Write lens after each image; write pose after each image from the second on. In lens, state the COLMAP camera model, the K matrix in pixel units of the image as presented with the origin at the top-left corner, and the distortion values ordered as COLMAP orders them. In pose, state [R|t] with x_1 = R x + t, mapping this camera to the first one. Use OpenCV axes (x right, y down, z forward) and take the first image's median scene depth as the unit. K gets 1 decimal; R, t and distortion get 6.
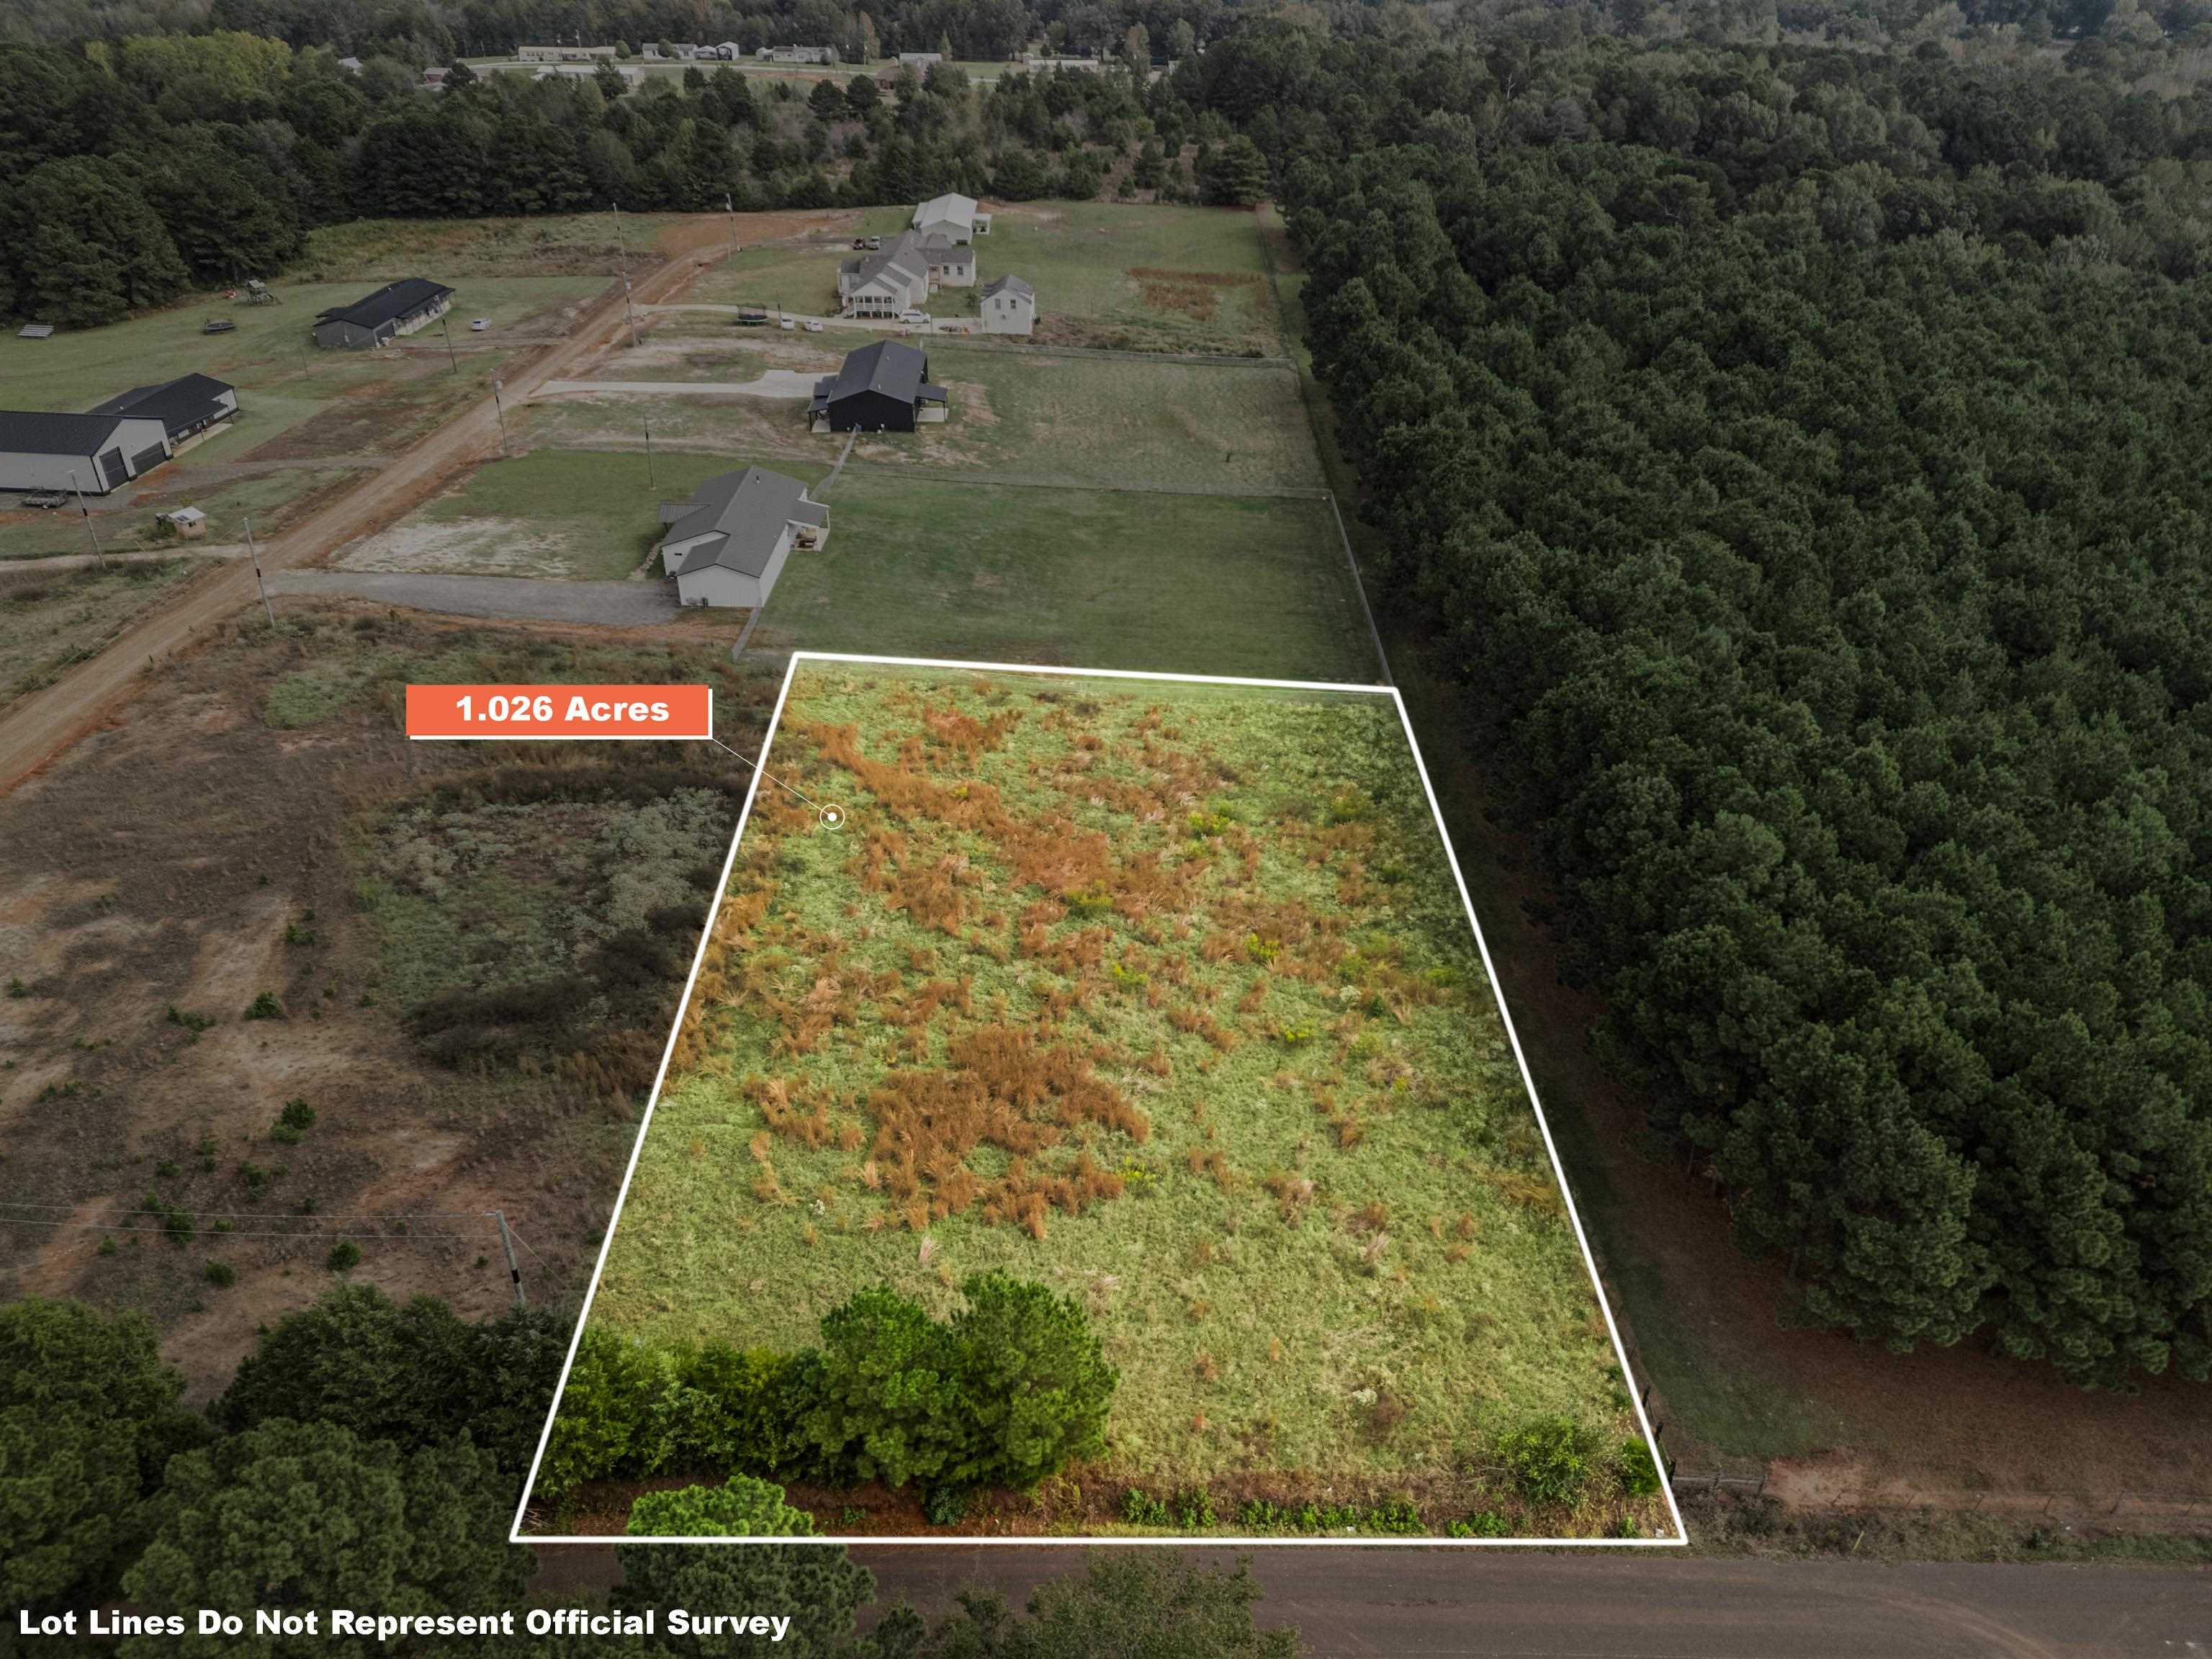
lens RADIAL K [[1626.9, 0, 1107.7], [0, 1626.9, 838.8], [0, 0, 1]] dist [0.070721, -0.058506]
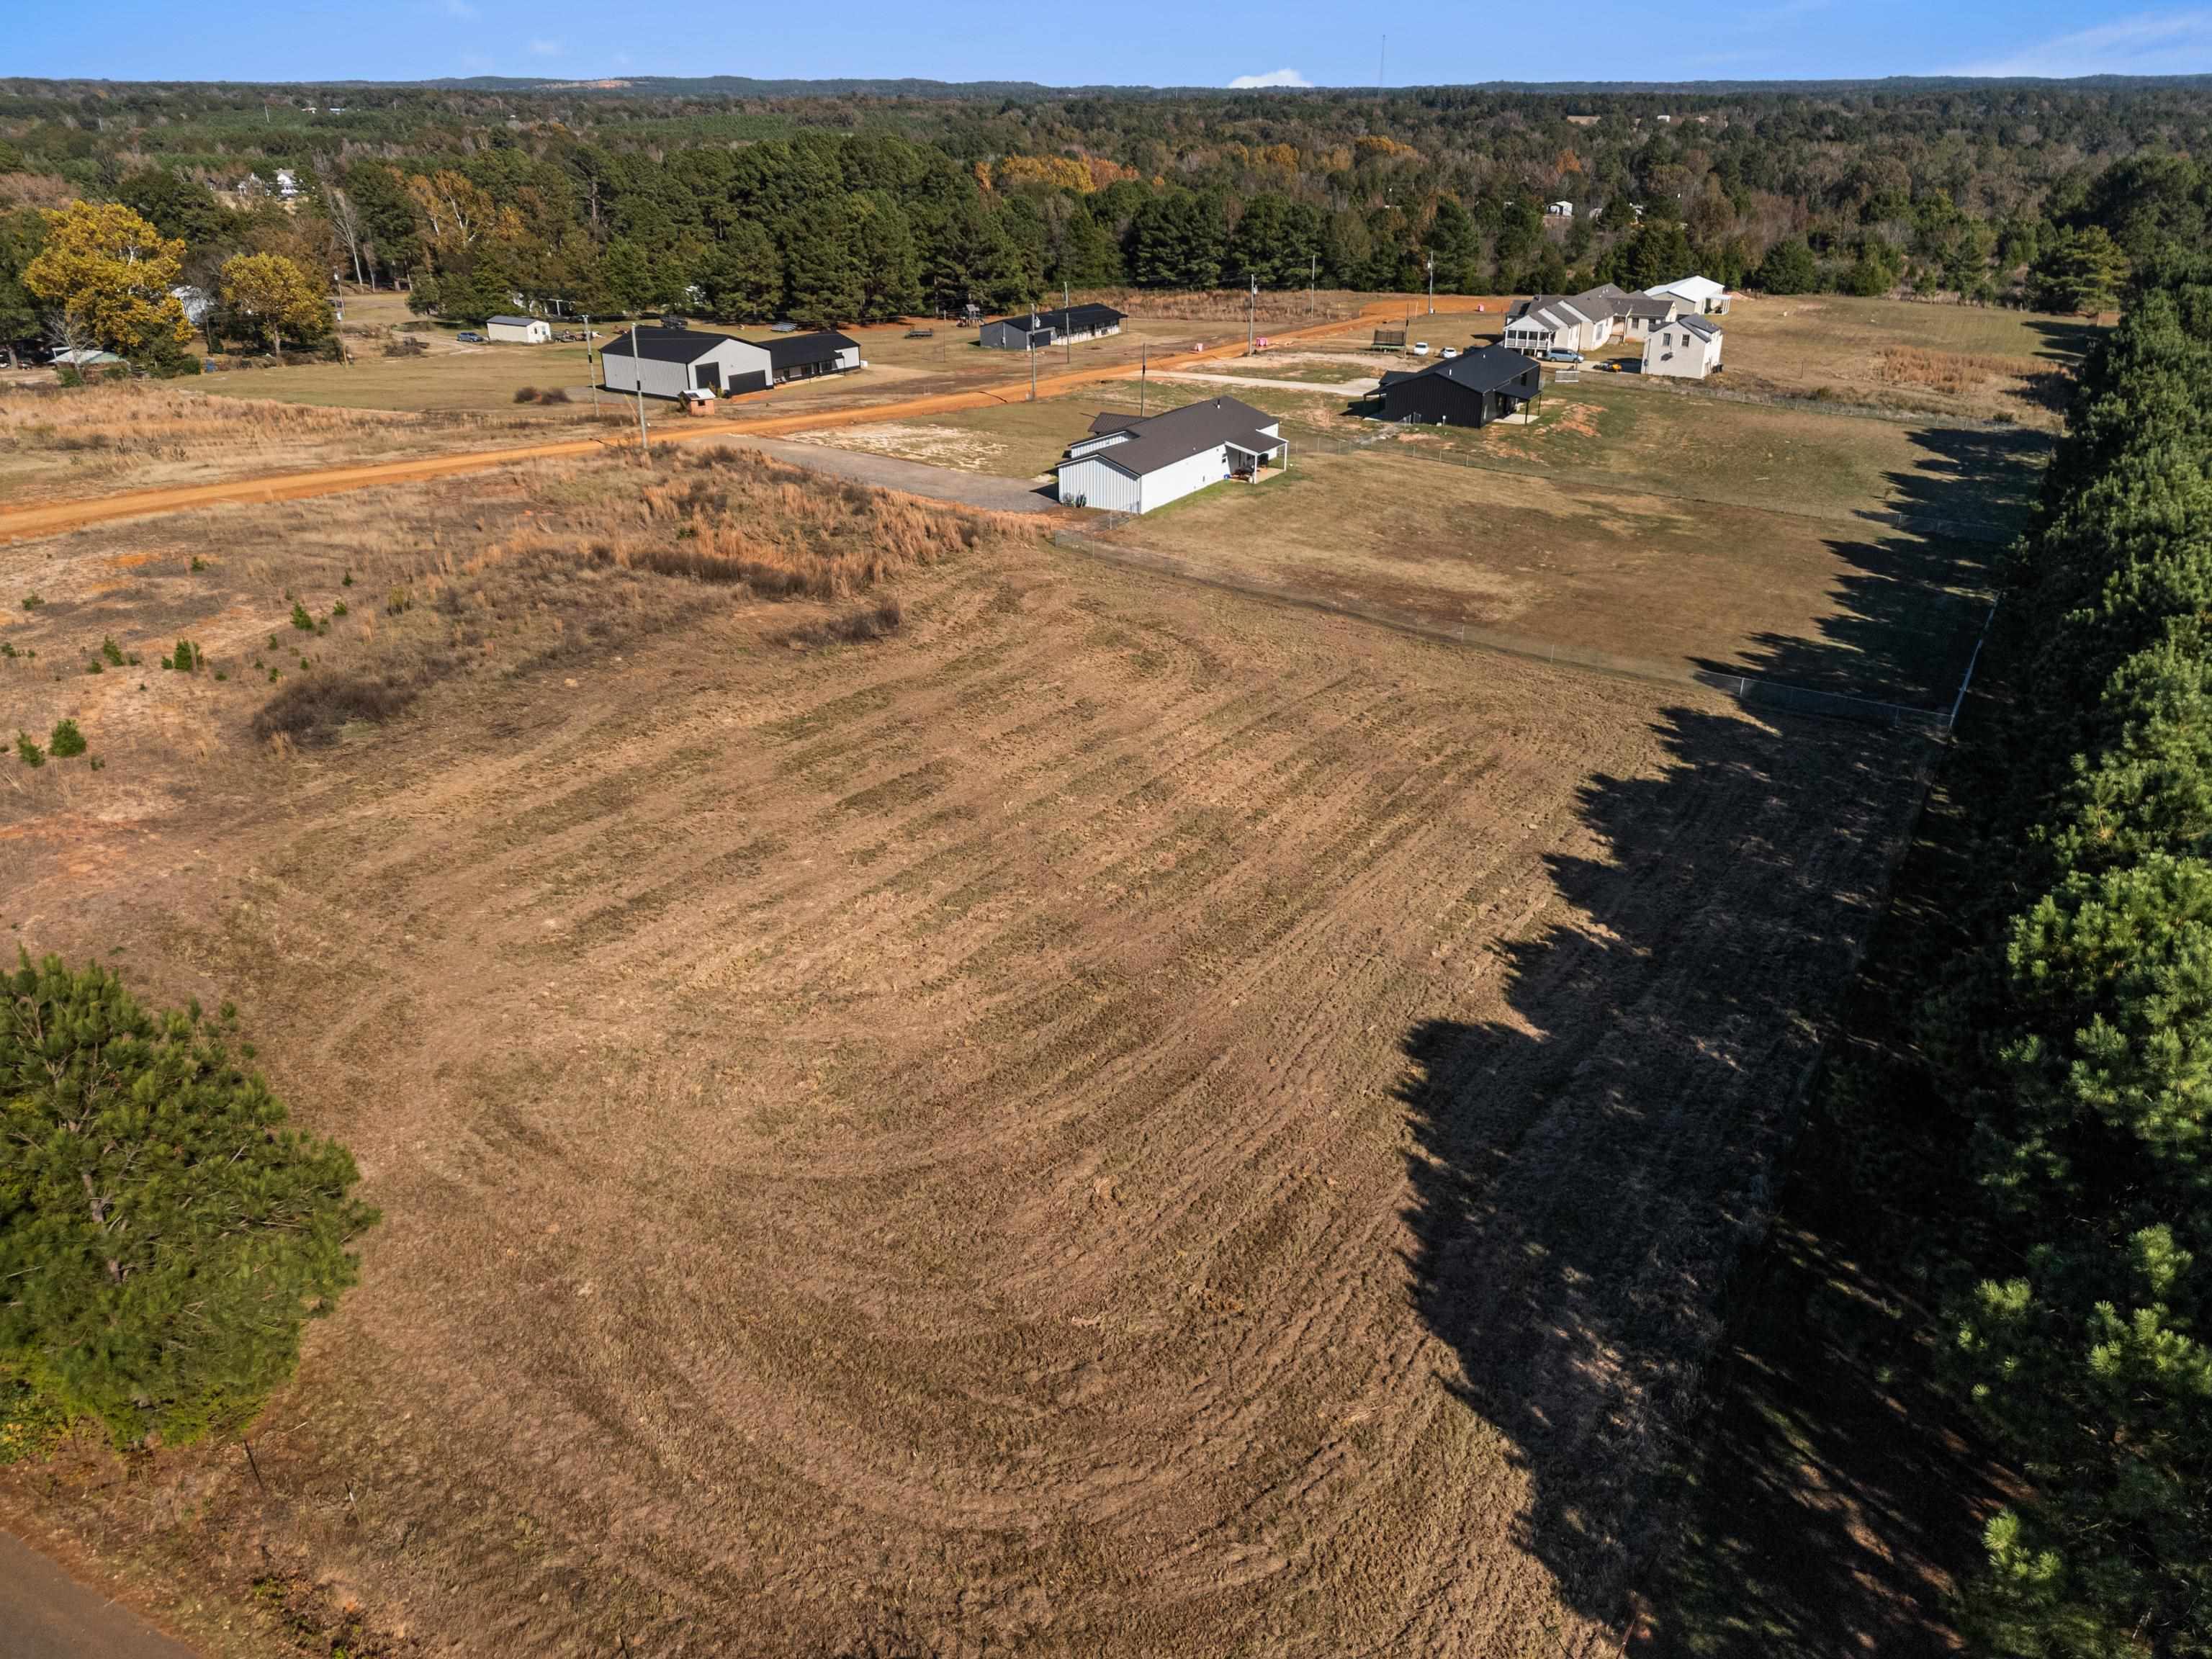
lens RADIAL K [[1626.9, 0, 1105.9], [0, 1626.9, 828.3], [0, 0, 1]] dist [0.070721, -0.058506]
pose [[0.871449, 0.194470, -0.450286, 0.257501], [-0.253844, 0.964350, -0.074786, 0.115007], [0.419690, 0.179474, 0.889747, 0.417503]]
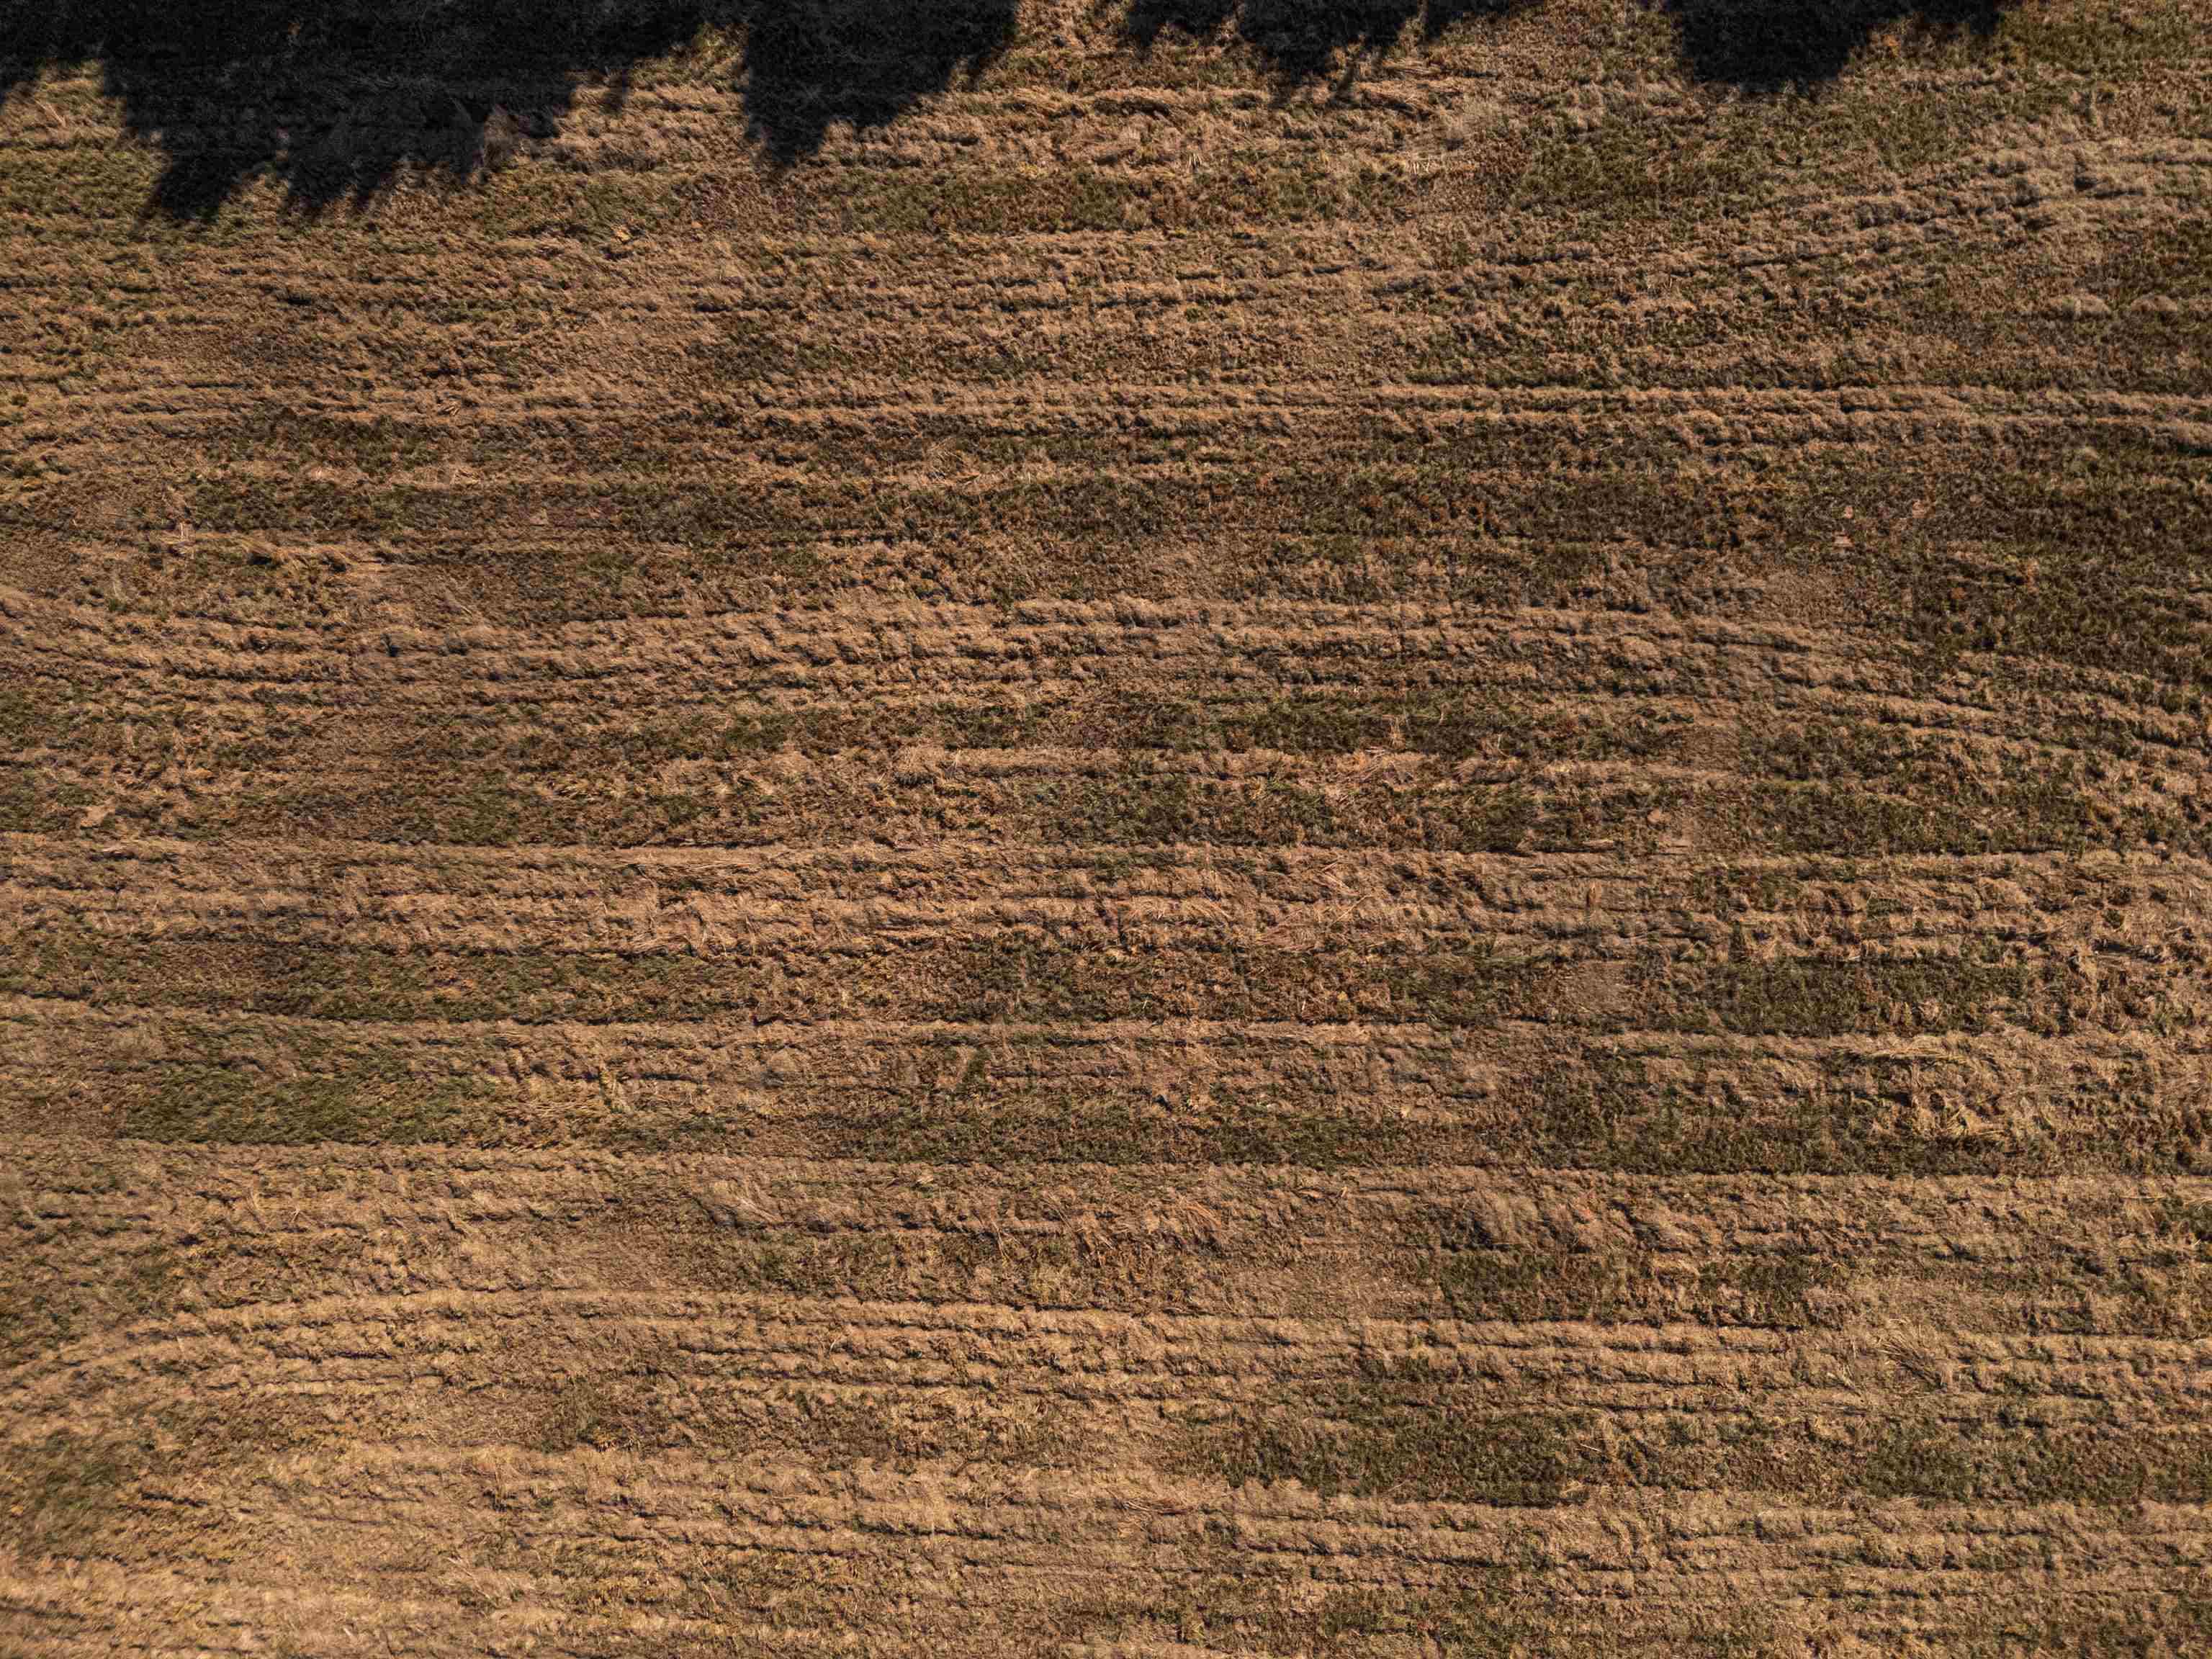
lens RADIAL K [[1626.9, 0, 1110.4], [0, 1626.9, 827.6], [0, 0, 1]] dist [0.070721, -0.058506]
pose [[0.003792, -0.999975, -0.005955, -0.014097], [0.518717, -0.003124, 0.854940, -0.210385], [-0.854938, -0.006331, 0.518692, 0.876239]]
